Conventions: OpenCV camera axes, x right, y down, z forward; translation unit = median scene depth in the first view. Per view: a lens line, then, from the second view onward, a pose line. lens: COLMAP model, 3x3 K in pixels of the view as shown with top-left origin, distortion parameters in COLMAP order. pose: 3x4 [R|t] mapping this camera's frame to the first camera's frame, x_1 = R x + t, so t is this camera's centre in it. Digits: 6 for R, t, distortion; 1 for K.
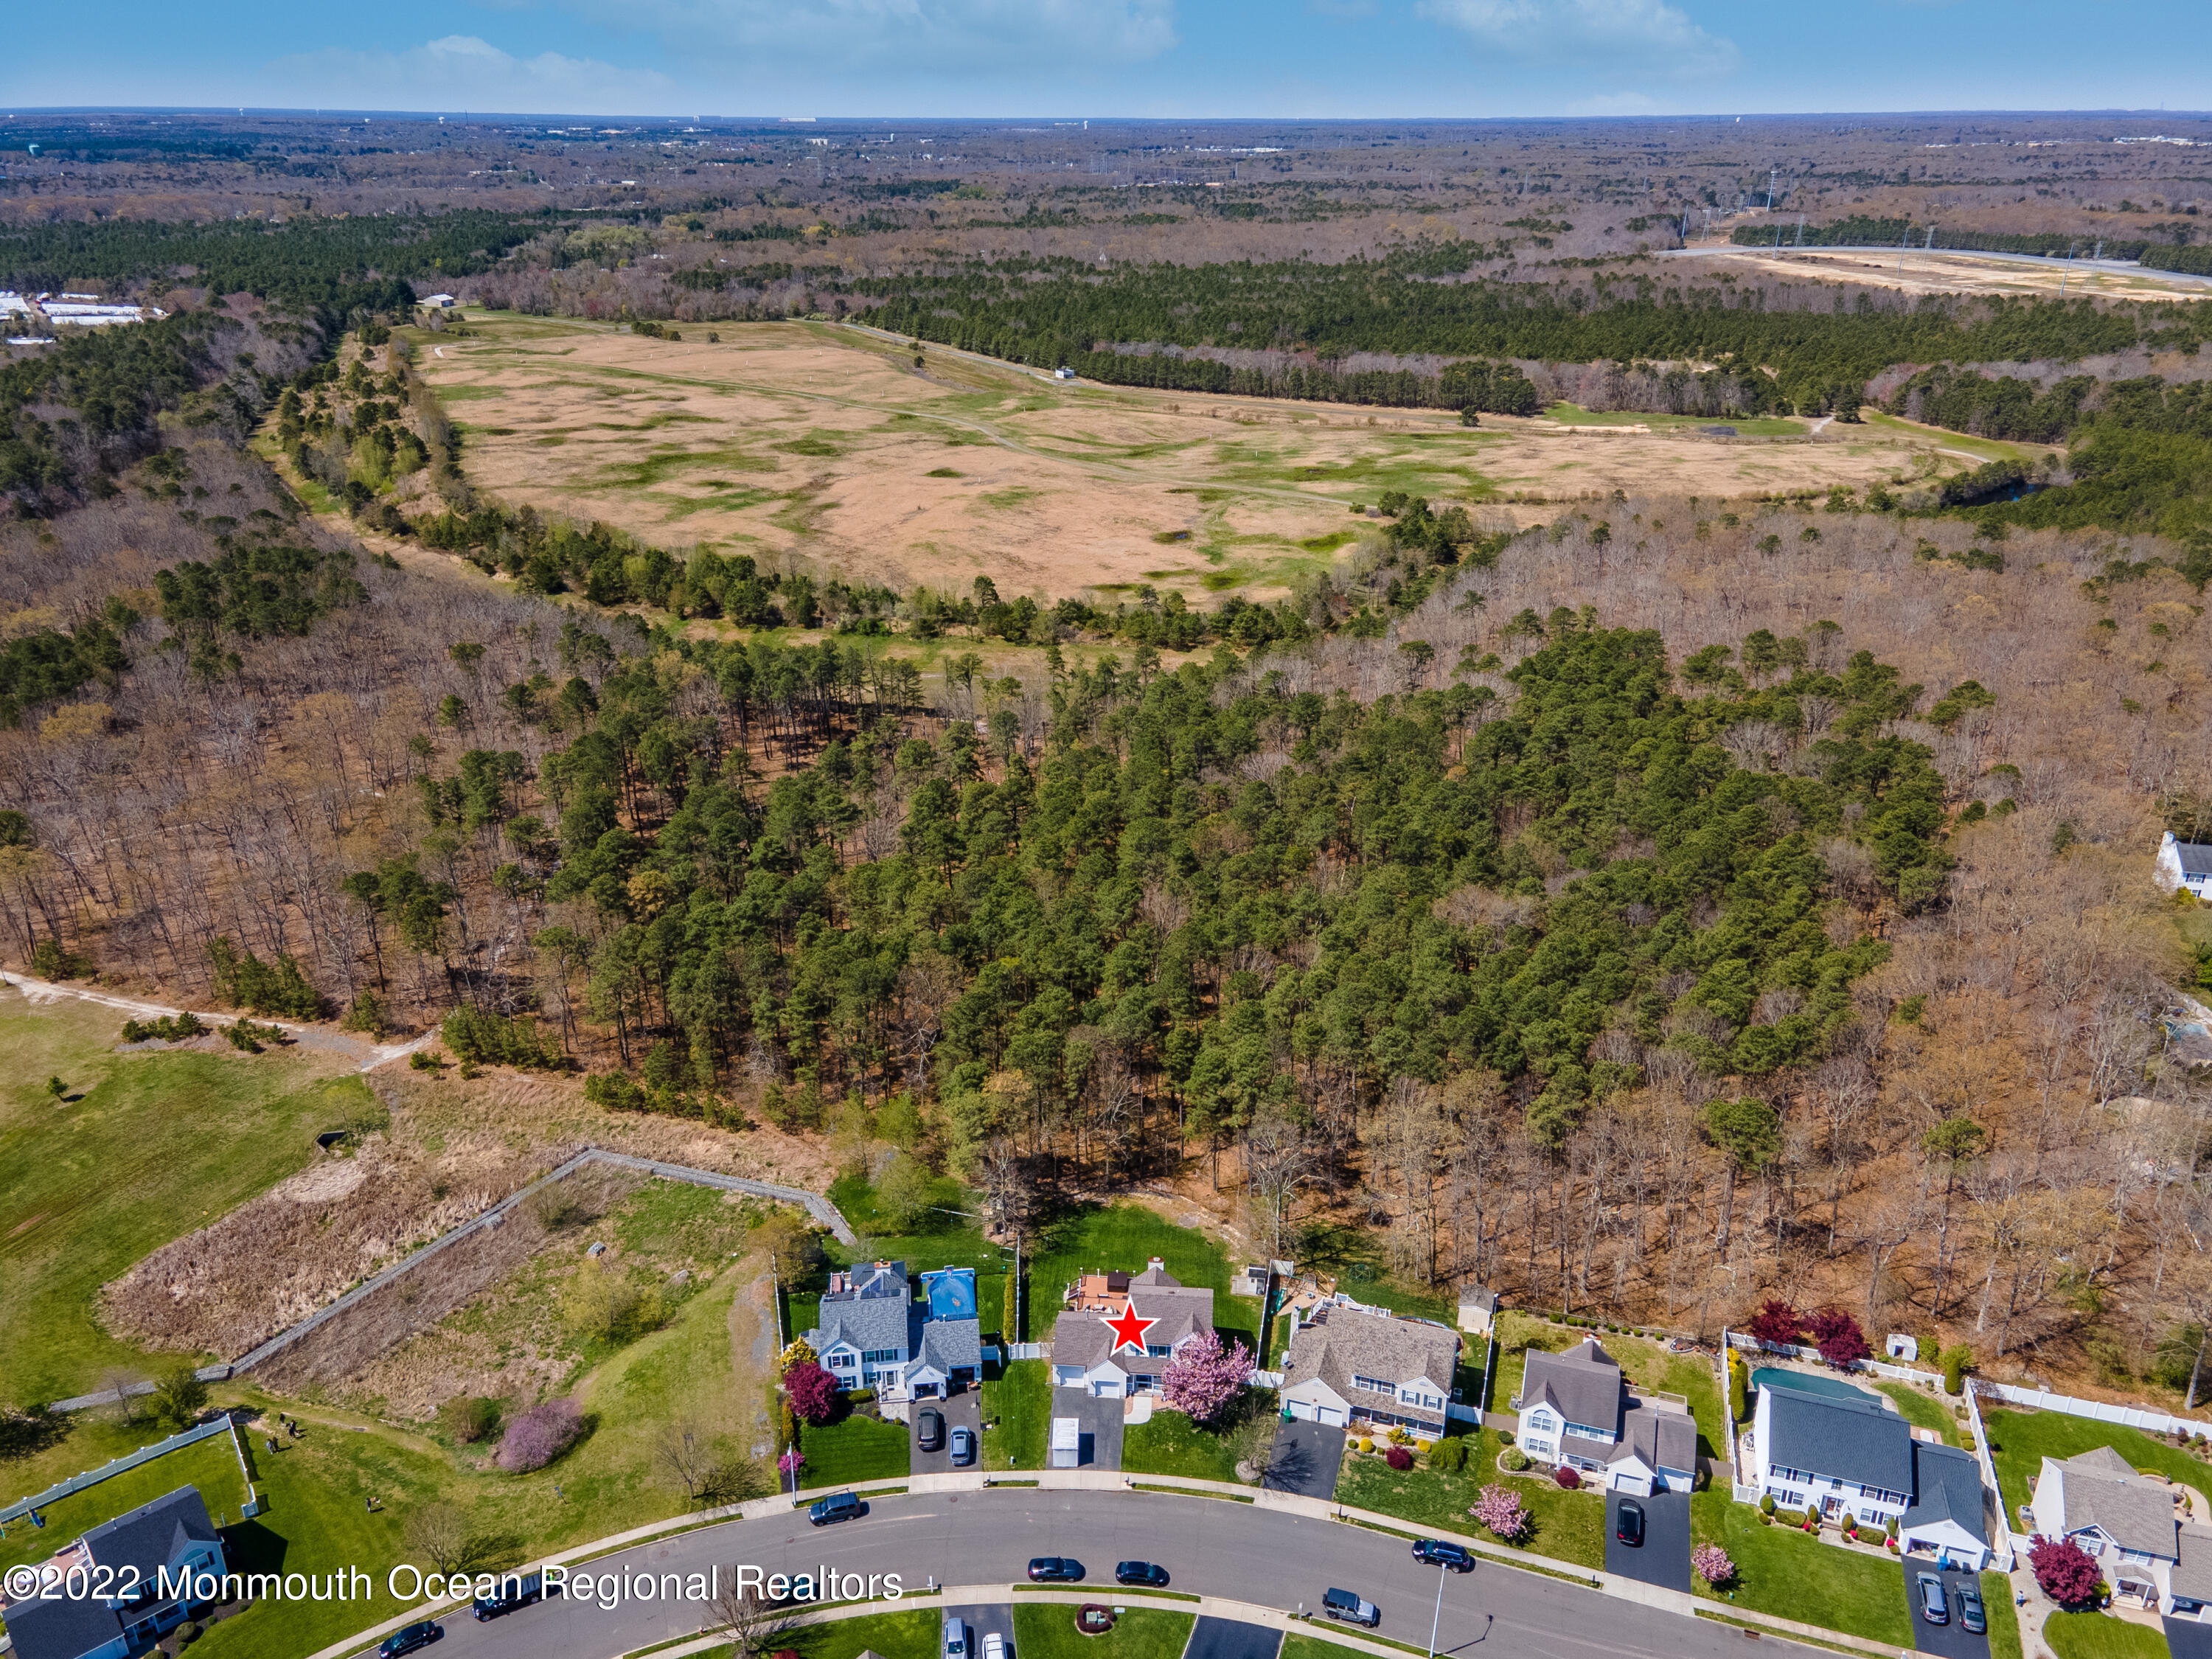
lens RADIAL K [[1642.5, 0, 1106.0], [0, 1642.5, 829.5], [0, 0, 1]] dist [0.004268, 0.073907]
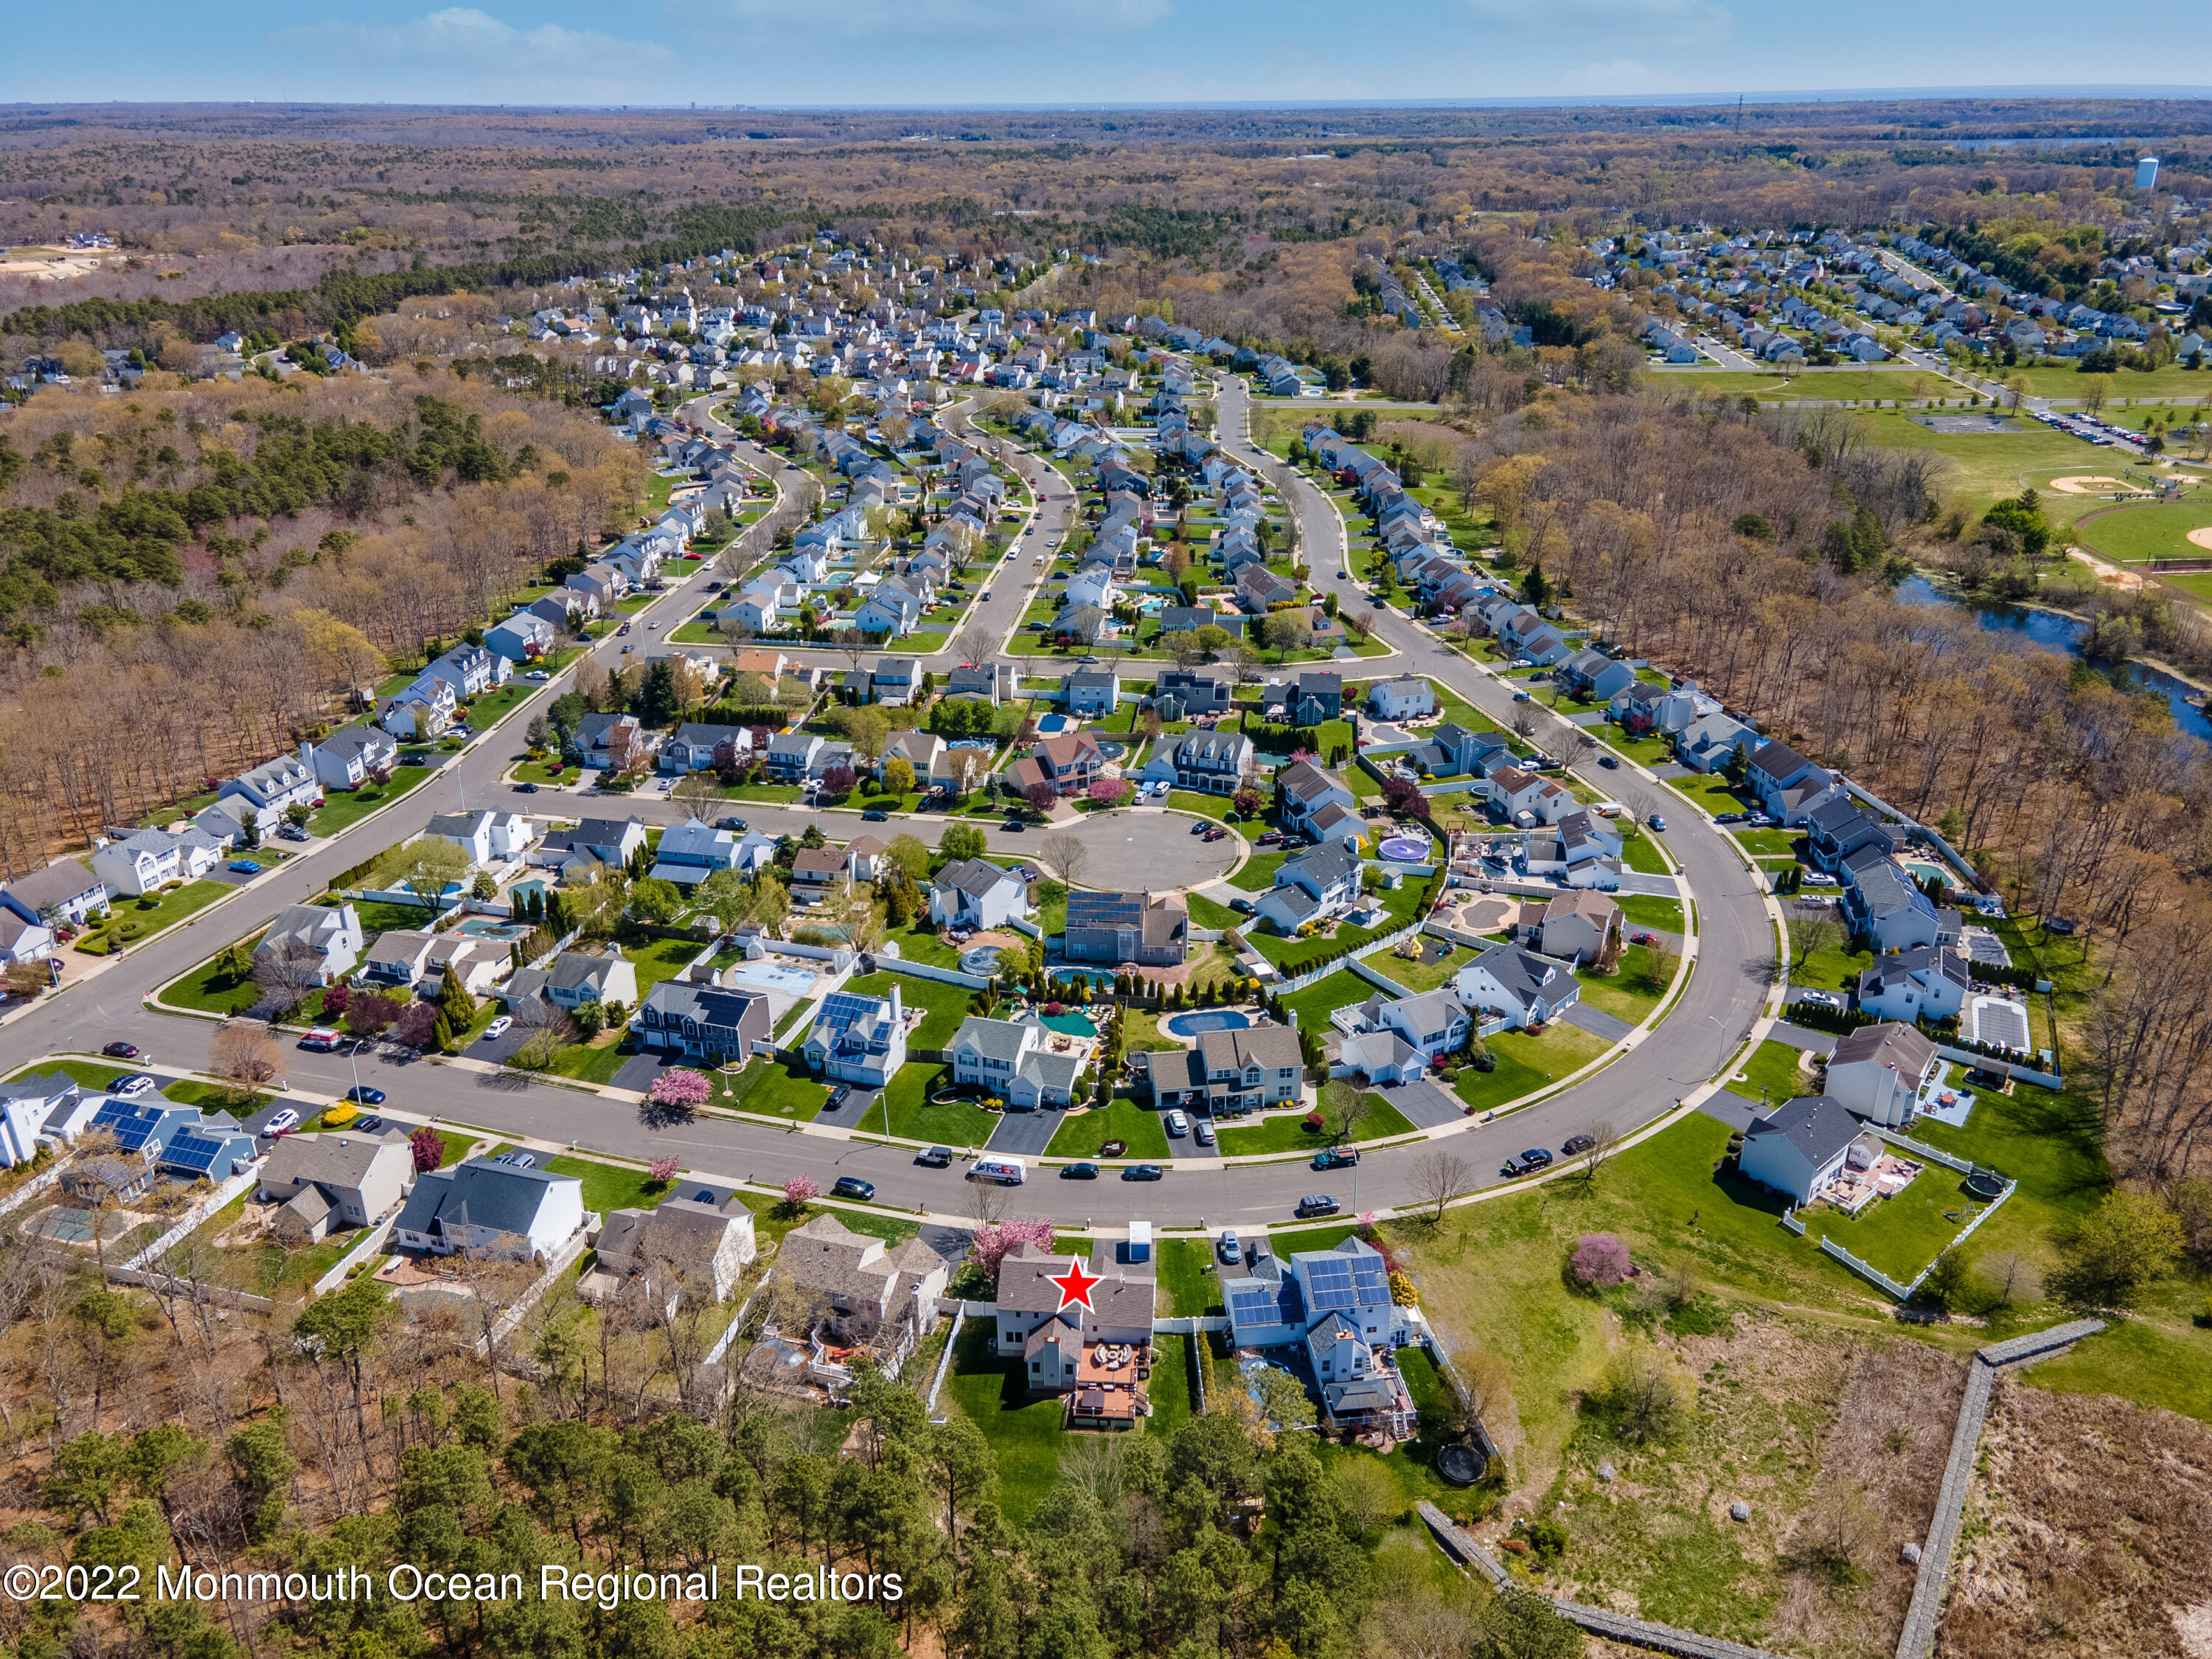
lens RADIAL K [[1642.5, 0, 1106.0], [0, 1642.5, 829.5], [0, 0, 1]] dist [0.004268, 0.073907]
pose [[-0.999995, 0.003075, 0.000697, -0.000620], [0.002570, 0.666771, 0.745258, -0.710387], [0.001827, 0.745256, -0.666776, 1.598237]]
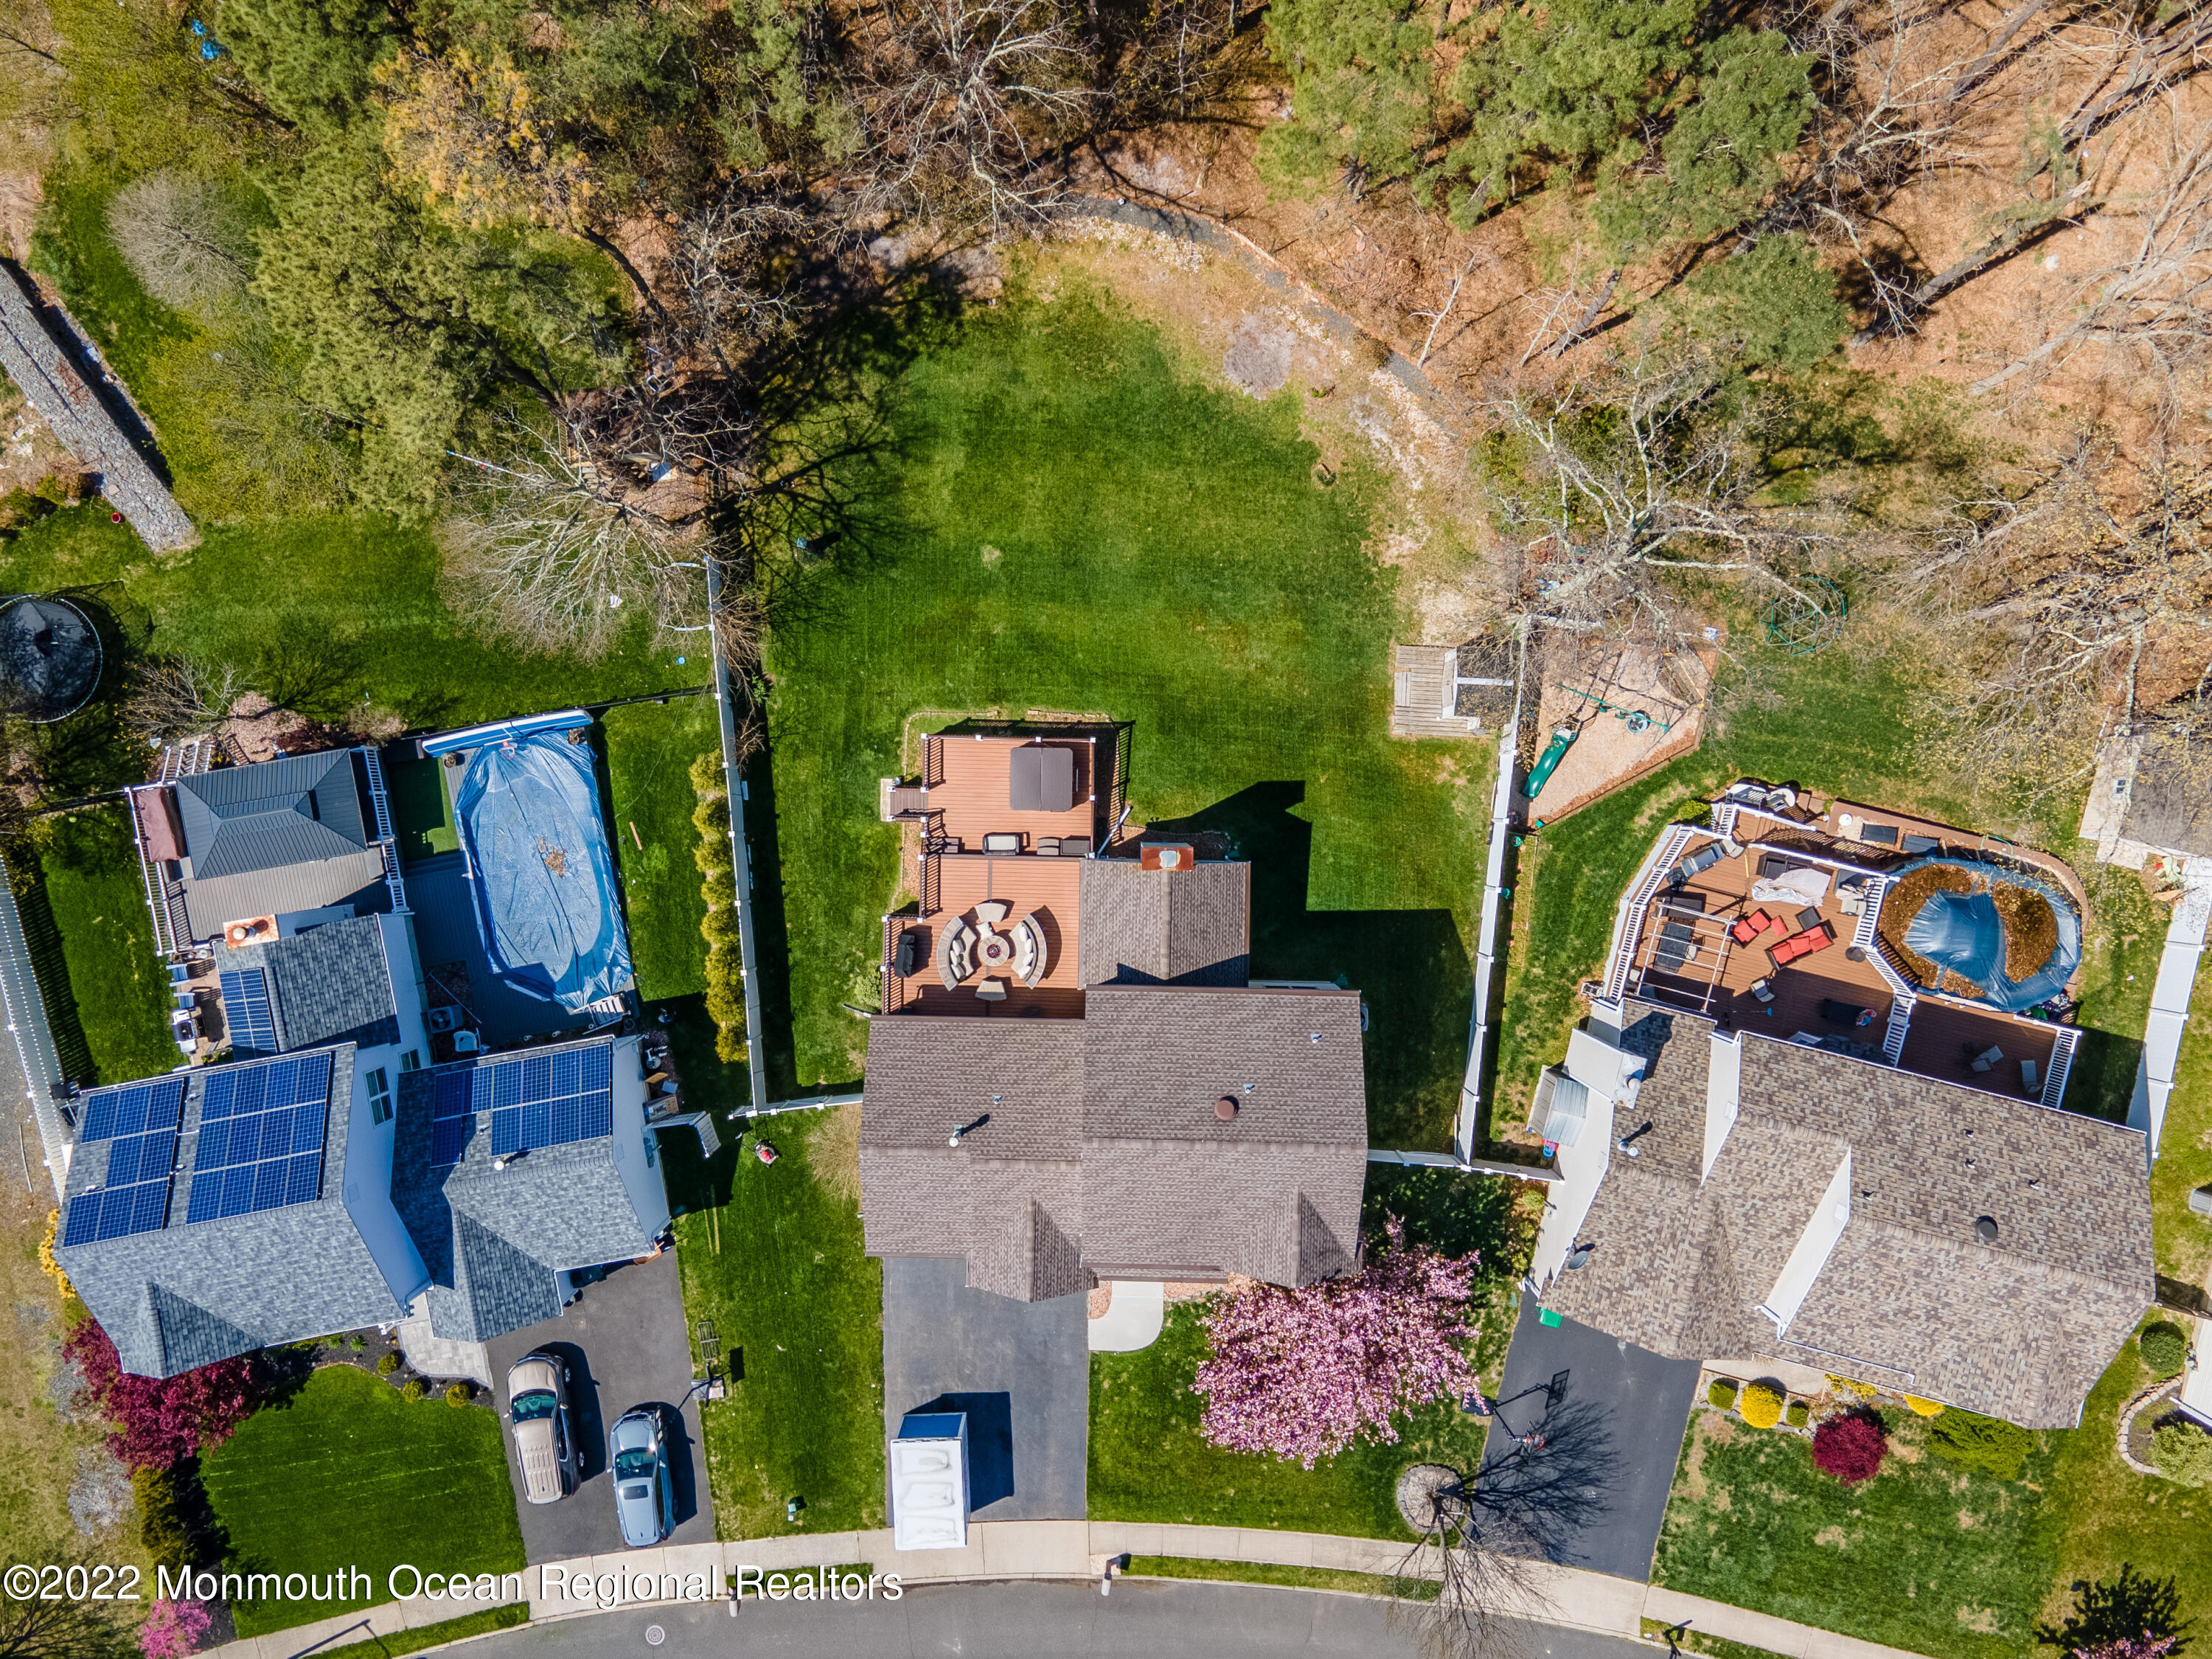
lens RADIAL K [[1642.5, 0, 1106.0], [0, 1642.5, 829.5], [0, 0, 1]] dist [0.004268, 0.073907]
pose [[0.998380, -0.055726, -0.011489, 0.026343], [0.031943, 0.381854, 0.923670, -0.014609], [-0.047085, -0.922541, 0.383015, 1.014947]]
